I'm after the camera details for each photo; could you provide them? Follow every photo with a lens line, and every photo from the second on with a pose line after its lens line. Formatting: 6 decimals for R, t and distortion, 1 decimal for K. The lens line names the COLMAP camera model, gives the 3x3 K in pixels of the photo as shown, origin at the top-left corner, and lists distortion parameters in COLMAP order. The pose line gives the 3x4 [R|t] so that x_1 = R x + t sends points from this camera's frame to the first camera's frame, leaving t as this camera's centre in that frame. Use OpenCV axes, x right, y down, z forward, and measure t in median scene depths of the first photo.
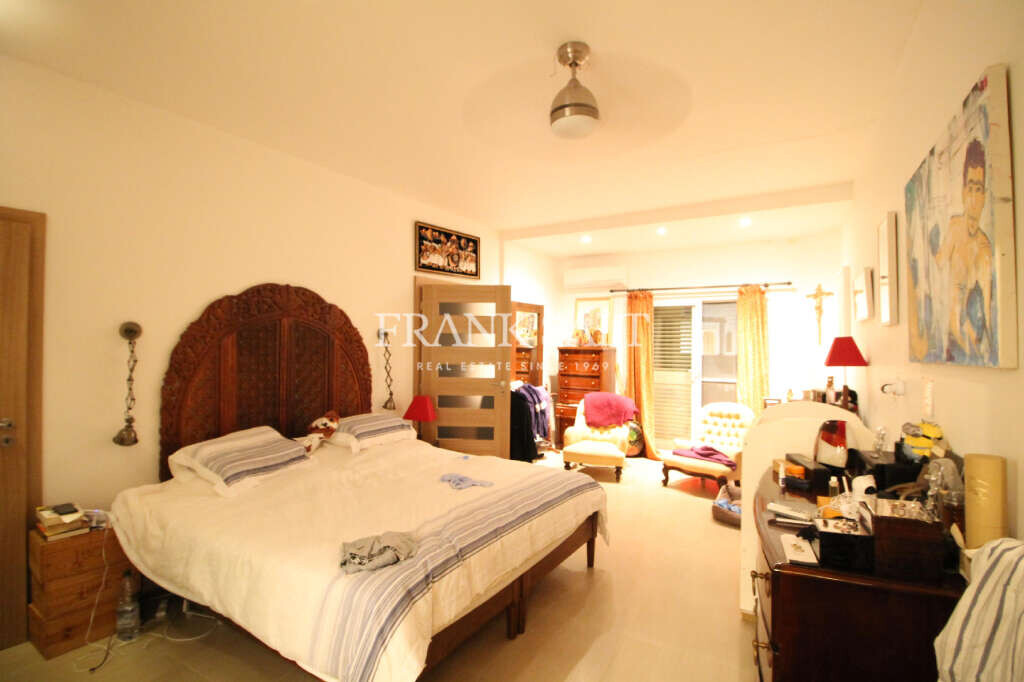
lens RADIAL K [[486.1, 0, 512.0], [0, 486.1, 341.0], [0, 0, 1]] dist [0.001167, 0.000186]
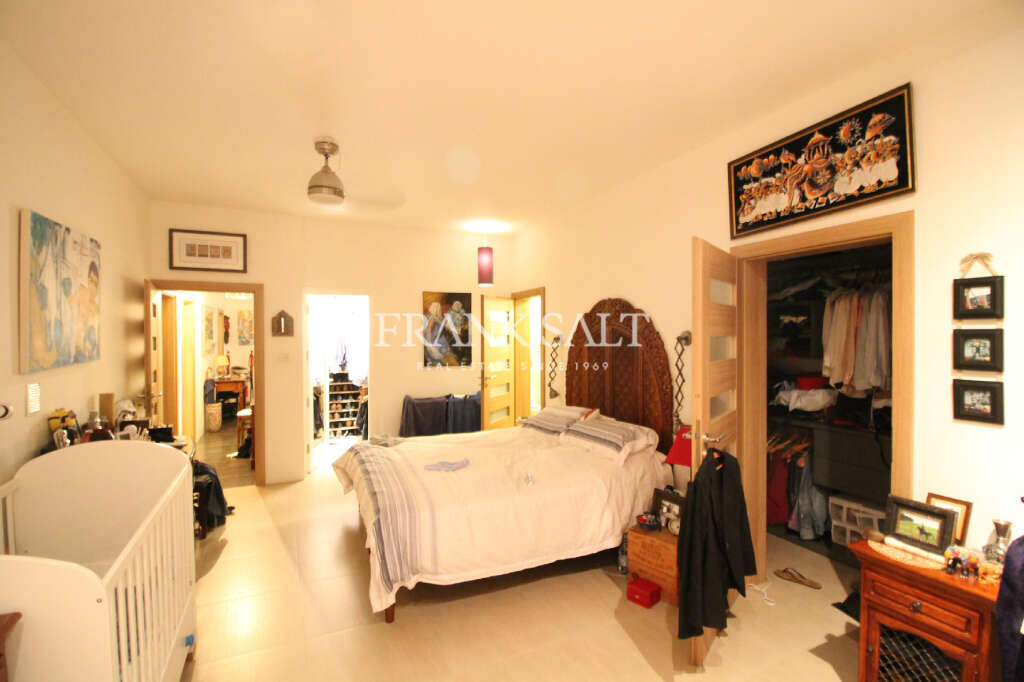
lens RADIAL K [[486.1, 0, 512.0], [0, 486.1, 341.0], [0, 0, 1]] dist [0.001167, 0.000186]
pose [[-0.560007, 0.007629, -0.828453, 0.488952], [0.003431, 0.999970, 0.006889, -0.014552], [0.828481, 0.001015, -0.560016, 1.089422]]
